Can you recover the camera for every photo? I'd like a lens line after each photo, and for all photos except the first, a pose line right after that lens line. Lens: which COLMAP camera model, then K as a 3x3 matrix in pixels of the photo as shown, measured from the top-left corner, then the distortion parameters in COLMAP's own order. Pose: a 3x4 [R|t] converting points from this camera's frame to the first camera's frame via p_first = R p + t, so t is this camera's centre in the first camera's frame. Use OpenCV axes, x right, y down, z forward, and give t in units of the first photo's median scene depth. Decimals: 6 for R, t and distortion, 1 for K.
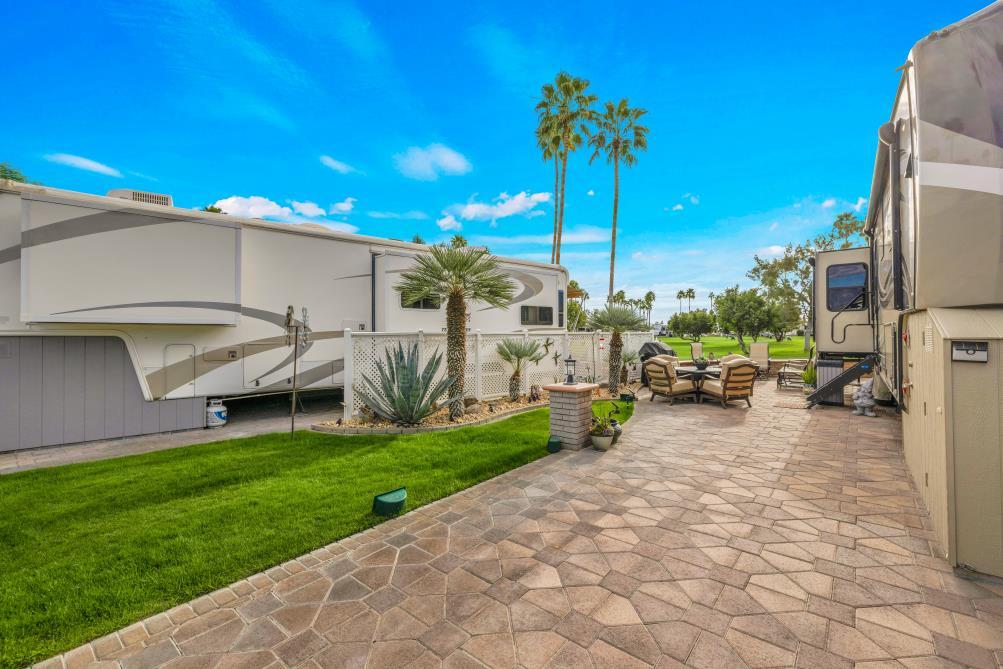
lens RADIAL K [[427.4, 0, 499.5], [0, 427.4, 331.3], [0, 0, 1]] dist [0.001202, -0.000007]
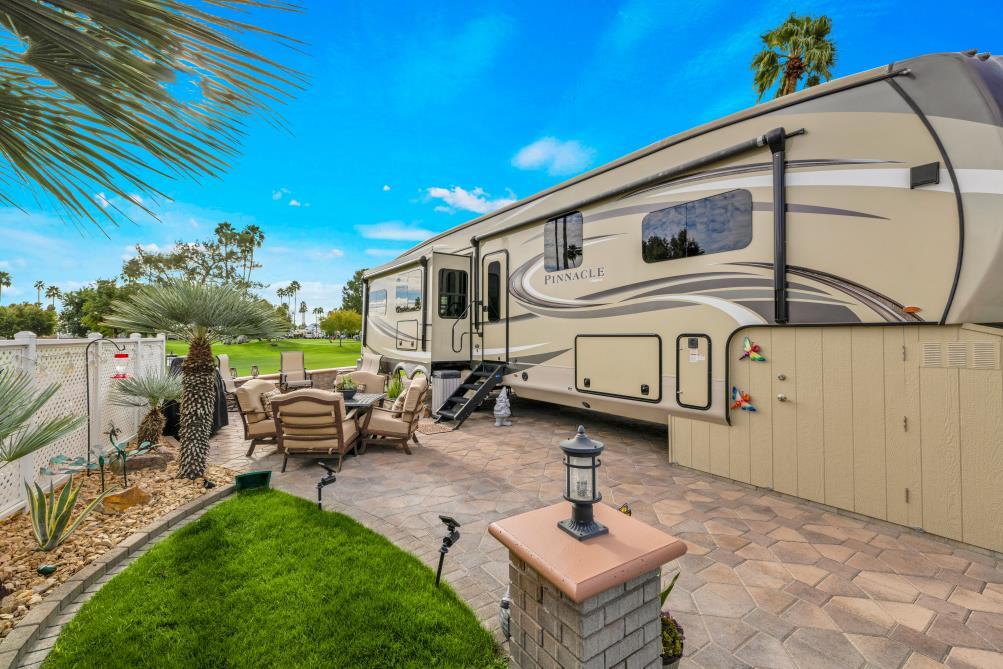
lens RADIAL K [[427.4, 0, 499.5], [0, 427.4, 331.3], [0, 0, 1]] dist [0.001202, -0.000007]
pose [[0.271761, 0.019228, 0.962173, -0.010797], [-0.011594, 0.999793, -0.016705, -0.000462], [-0.962295, -0.006616, 0.271928, 0.078619]]
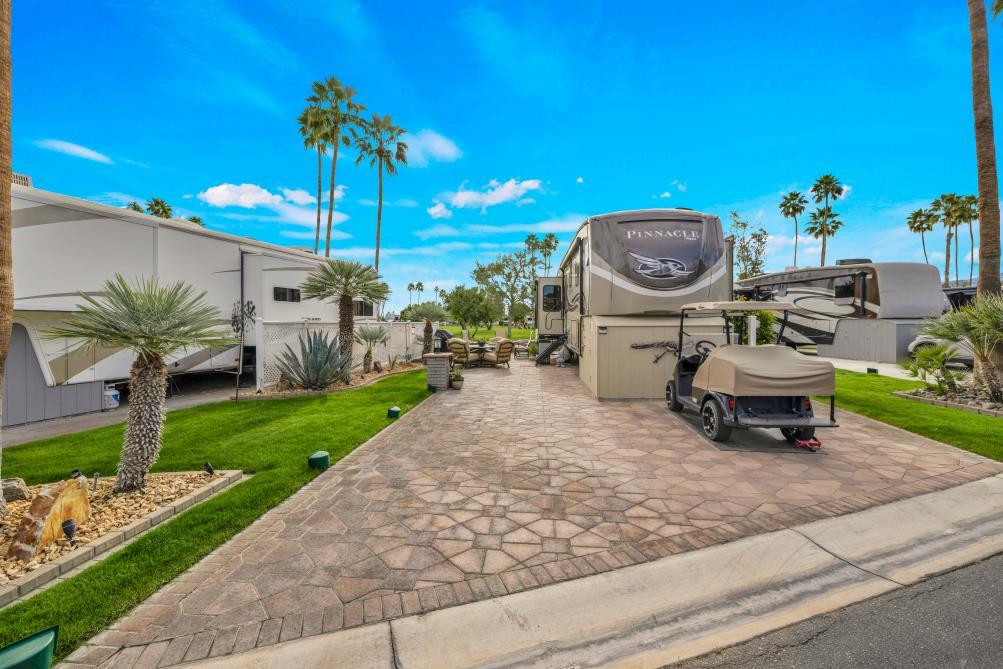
lens RADIAL K [[427.4, 0, 499.5], [0, 427.4, 331.3], [0, 0, 1]] dist [0.001202, -0.000007]
pose [[0.817760, -0.004340, 0.575543, -0.048823], [-0.010092, 0.999710, 0.021877, -0.000199], [-0.575471, -0.023698, 0.817479, -0.041559]]
